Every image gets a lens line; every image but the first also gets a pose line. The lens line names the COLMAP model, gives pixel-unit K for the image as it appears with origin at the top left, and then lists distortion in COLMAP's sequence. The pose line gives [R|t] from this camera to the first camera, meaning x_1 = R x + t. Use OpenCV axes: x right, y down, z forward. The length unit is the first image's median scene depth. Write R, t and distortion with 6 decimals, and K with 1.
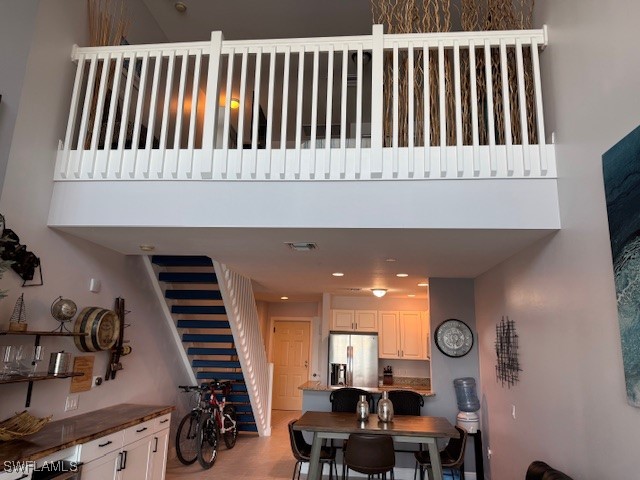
lens RADIAL K [[449.0, 0, 320.0], [0, 449.0, 240.0], [0, 0, 1]] dist [0.082288, -0.089669]
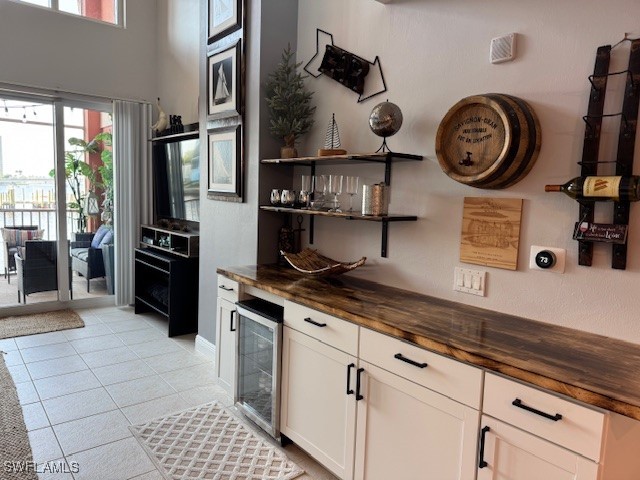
lens RADIAL K [[470.2, 0, 320.0], [0, 470.2, 240.0], [0, 0, 1]] dist [0.046104, 0.000004]
pose [[-0.731101, 0.020045, -0.681975, -0.030379], [0.095503, 0.992734, -0.073203, 0.319238], [0.675553, -0.118649, -0.727703, 1.239677]]
